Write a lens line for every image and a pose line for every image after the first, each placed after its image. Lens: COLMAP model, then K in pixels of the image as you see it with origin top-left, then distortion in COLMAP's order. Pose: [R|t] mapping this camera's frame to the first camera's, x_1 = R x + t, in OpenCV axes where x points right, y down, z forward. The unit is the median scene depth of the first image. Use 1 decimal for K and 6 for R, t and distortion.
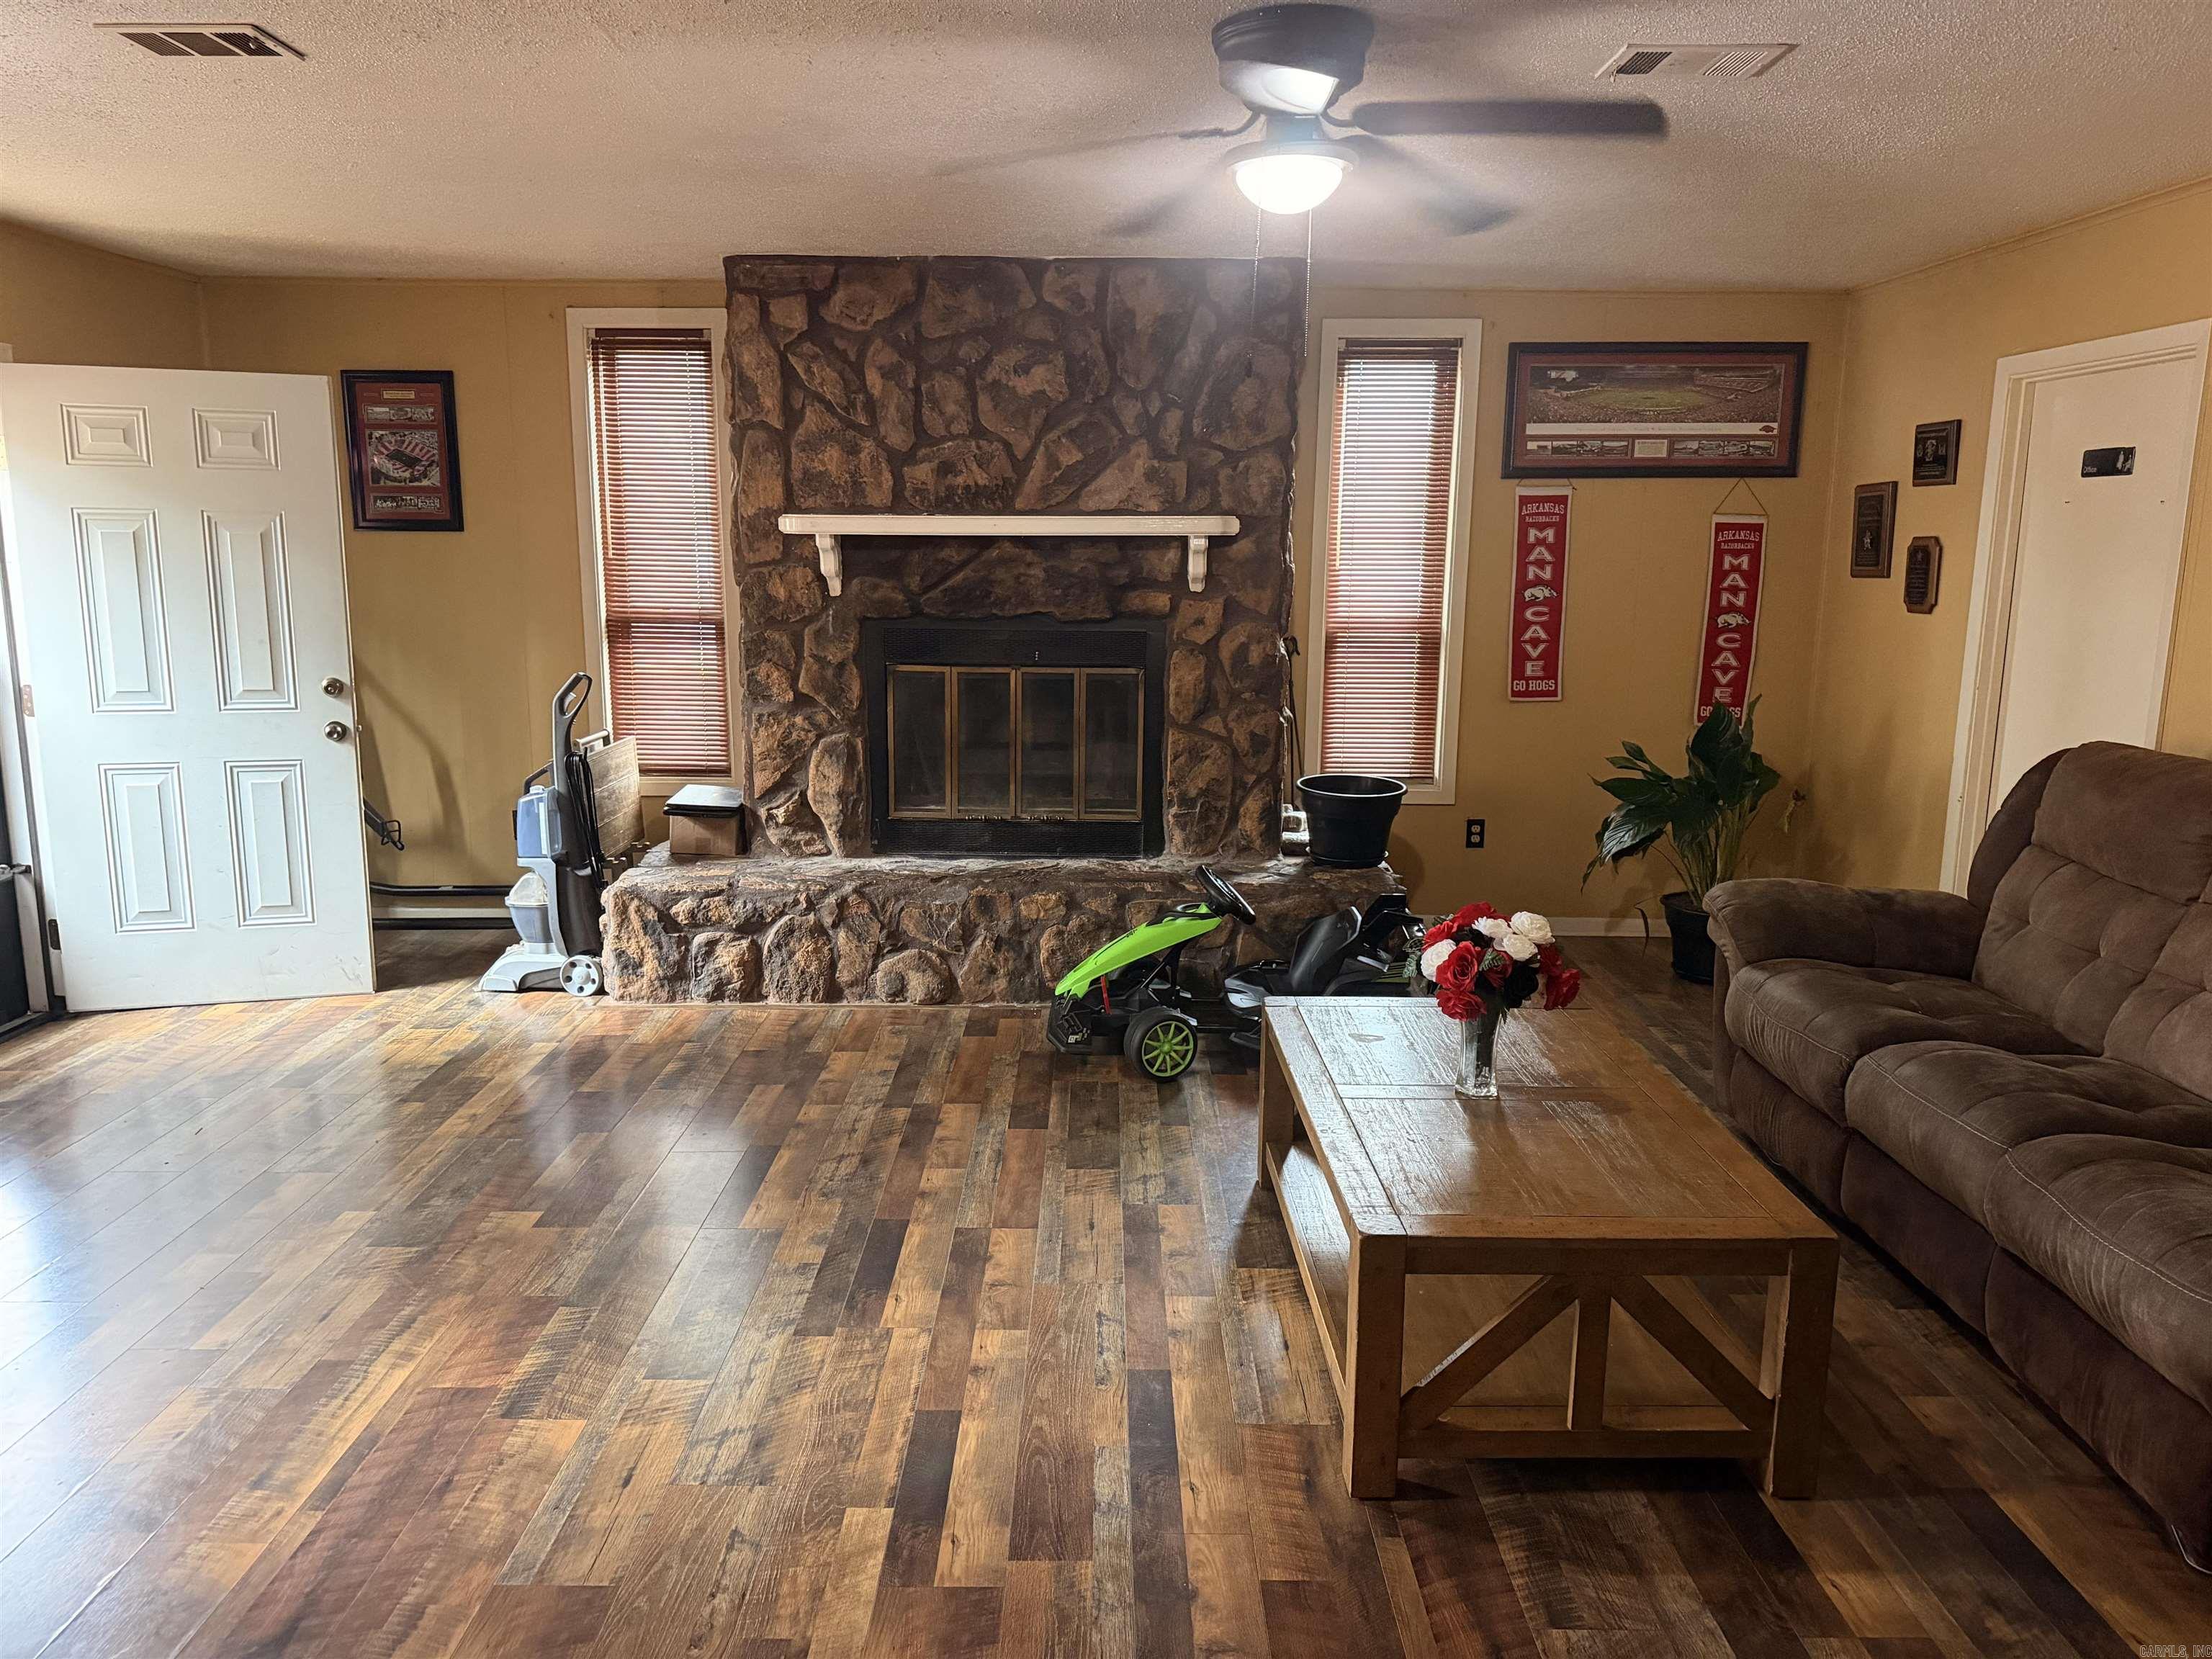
lens RADIAL K [[1568.0, 0, 1105.3], [0, 1568.0, 825.7], [0, 0, 1]] dist [-0.001551, -0.013550]
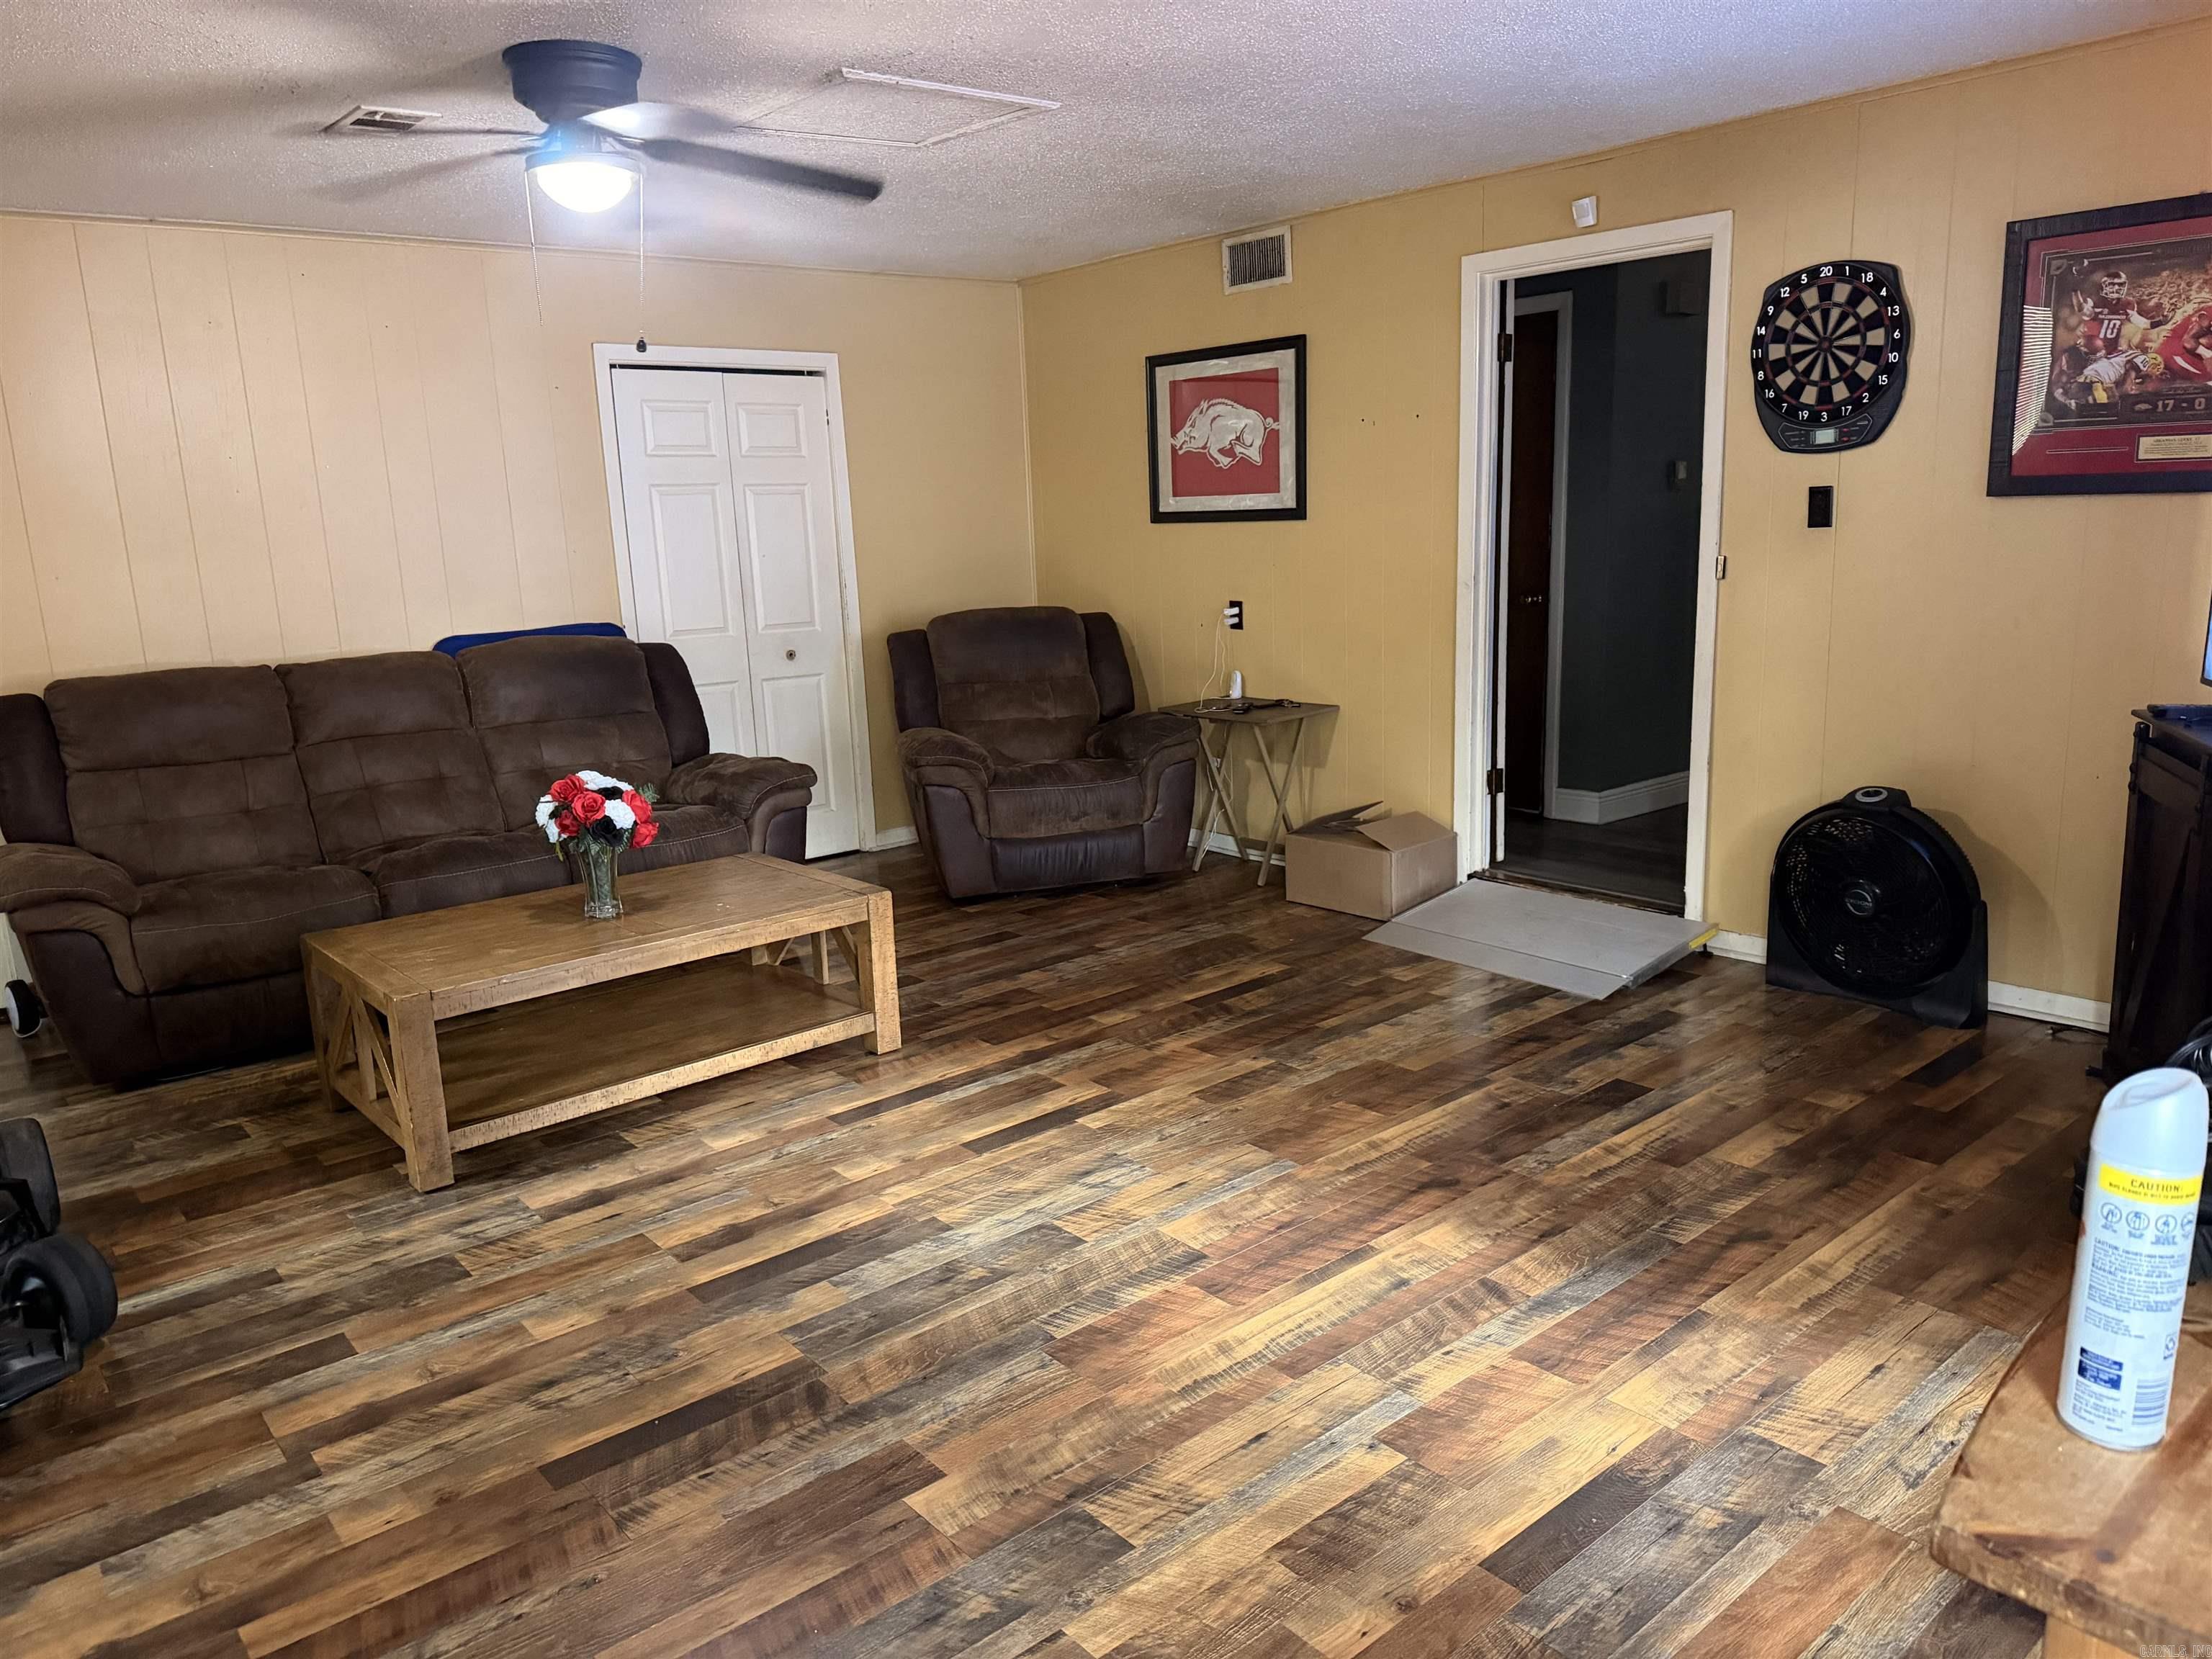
lens RADIAL K [[1568.0, 0, 1104.0], [0, 1568.0, 834.0], [0, 0, 1]] dist [-0.001551, -0.013550]
pose [[-0.648100, -0.138374, 0.748878, -1.065091], [0.176671, 0.929208, 0.324591, -0.263040], [-0.740779, 0.342673, -0.577773, 1.499032]]
